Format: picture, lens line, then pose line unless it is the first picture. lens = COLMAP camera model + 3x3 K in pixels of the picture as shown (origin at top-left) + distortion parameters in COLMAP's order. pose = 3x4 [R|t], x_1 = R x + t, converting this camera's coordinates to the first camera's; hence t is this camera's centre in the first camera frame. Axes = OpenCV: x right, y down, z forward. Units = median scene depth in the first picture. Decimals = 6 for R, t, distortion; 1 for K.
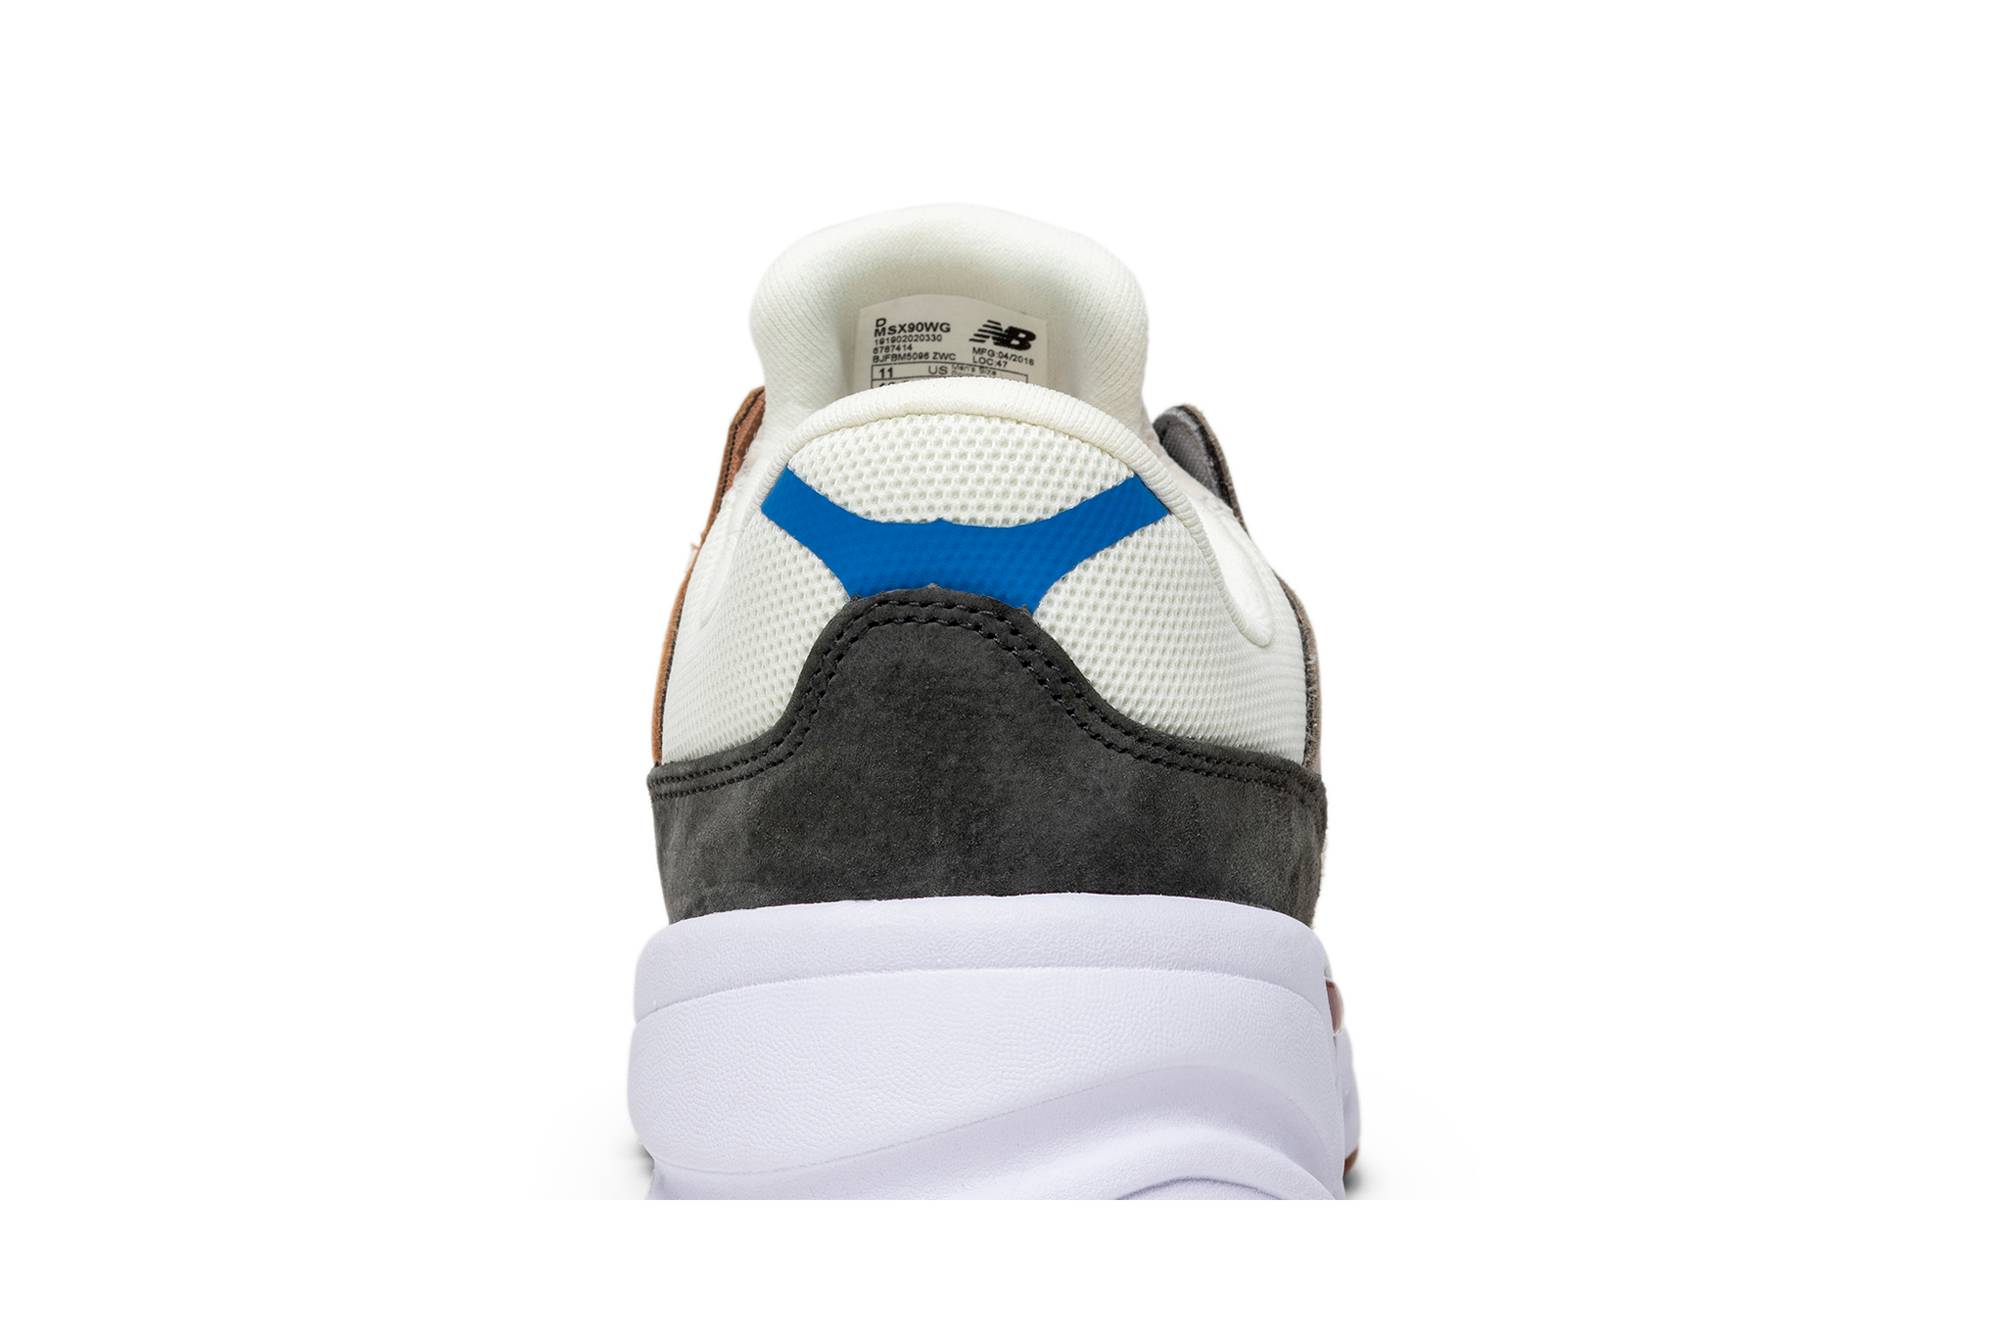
lens RADIAL K [[5036.3, 0, 1004.1], [0, 5036.3, 661.6], [0, 0, 1]] dist [-0.343964, 0.000000]
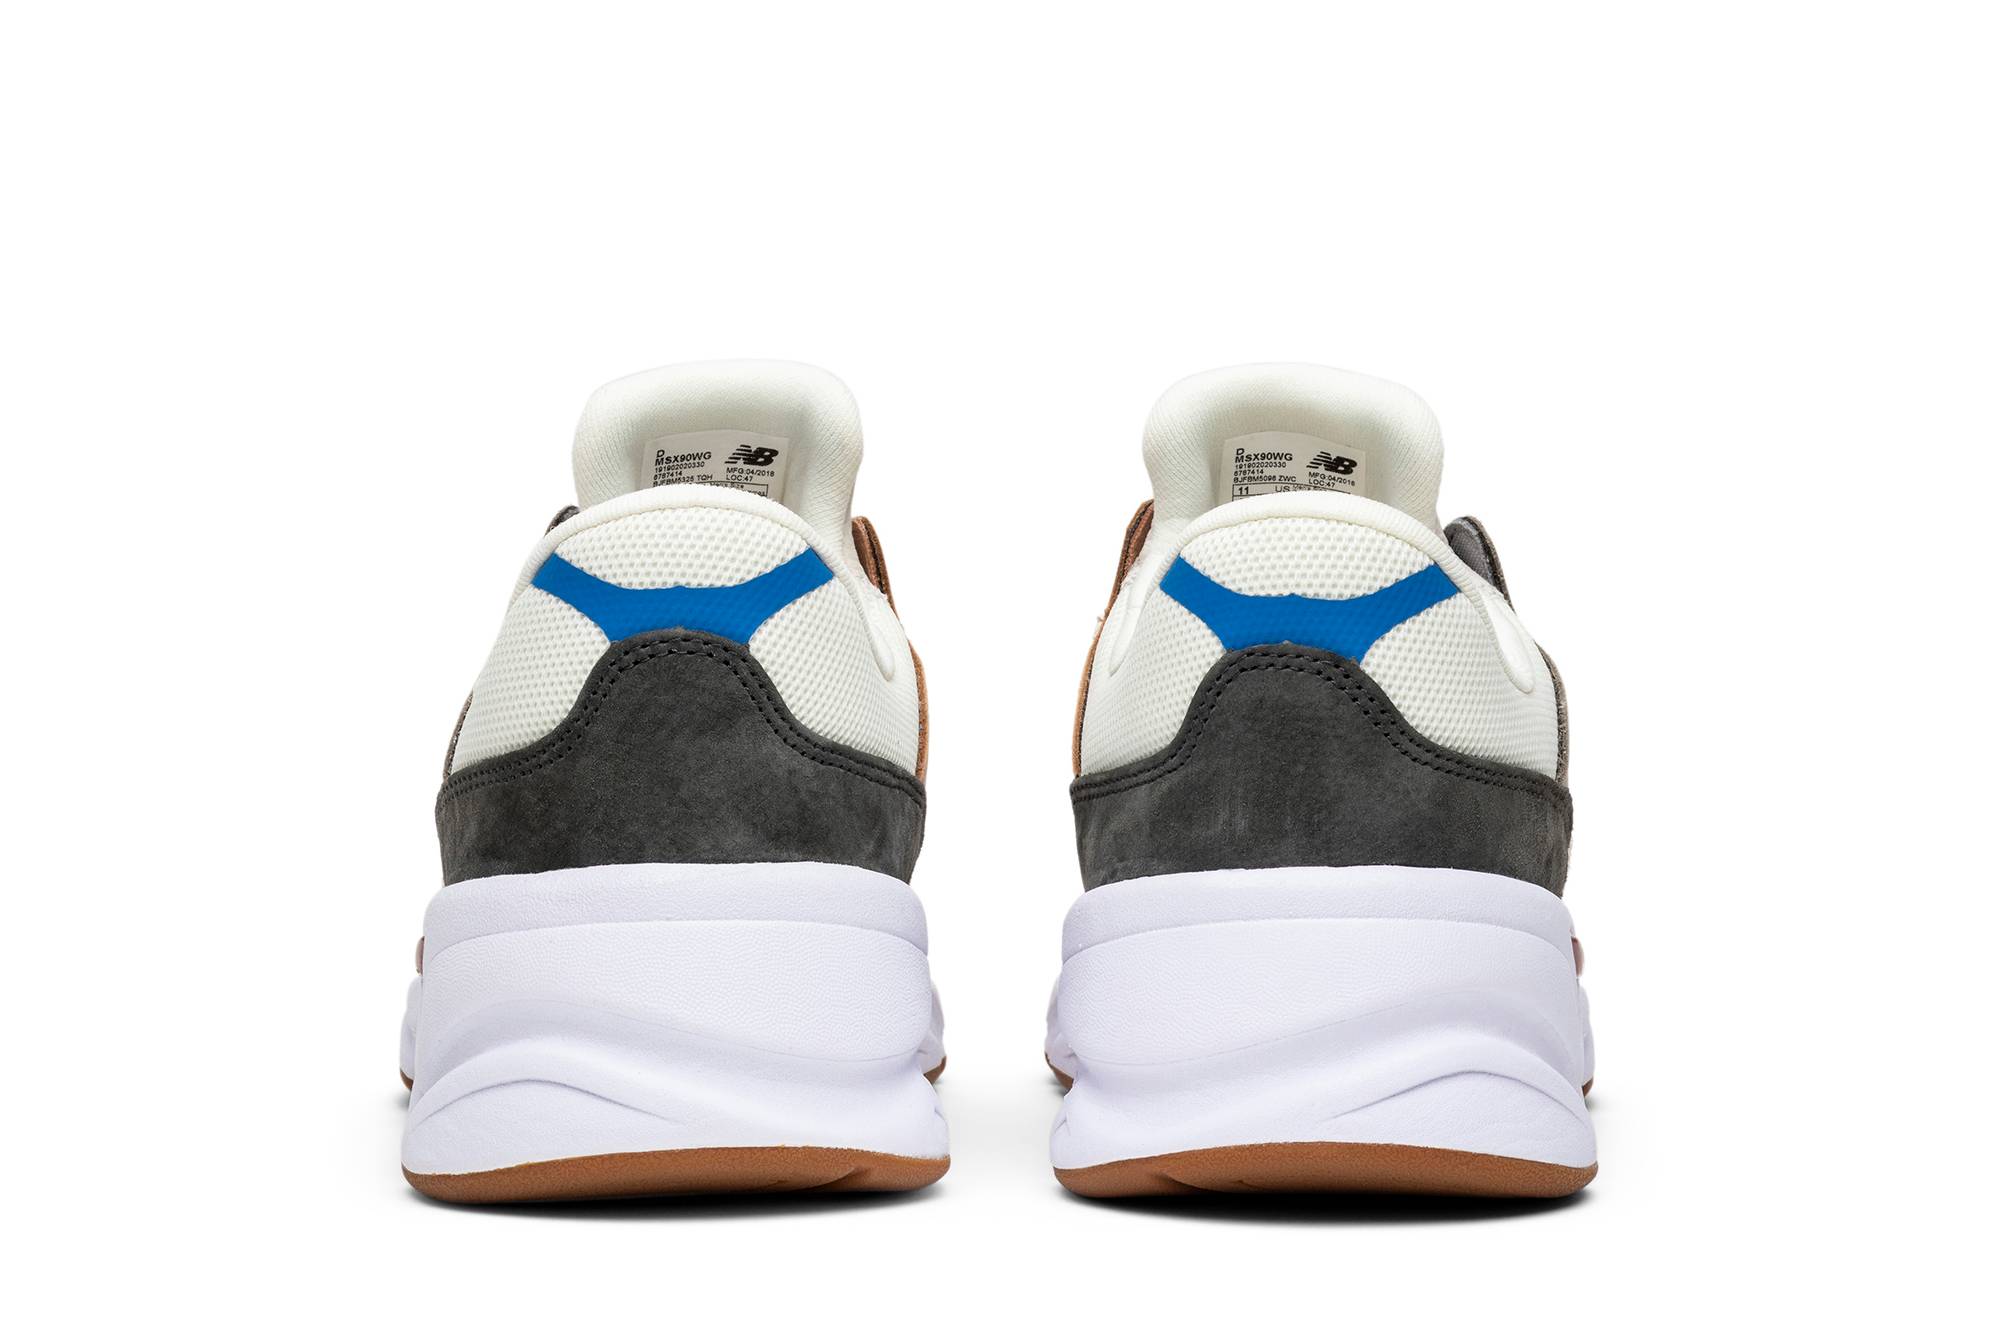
lens RADIAL K [[5036.3, 0, 995.2], [0, 5036.3, 667.6], [0, 0, 1]] dist [-0.343964, 0.000000]
pose [[0.998731, 0.008749, -0.049604, -0.025312], [-0.010269, 0.999483, -0.030470, 0.034083], [0.049312, 0.030941, 0.998304, -0.367665]]
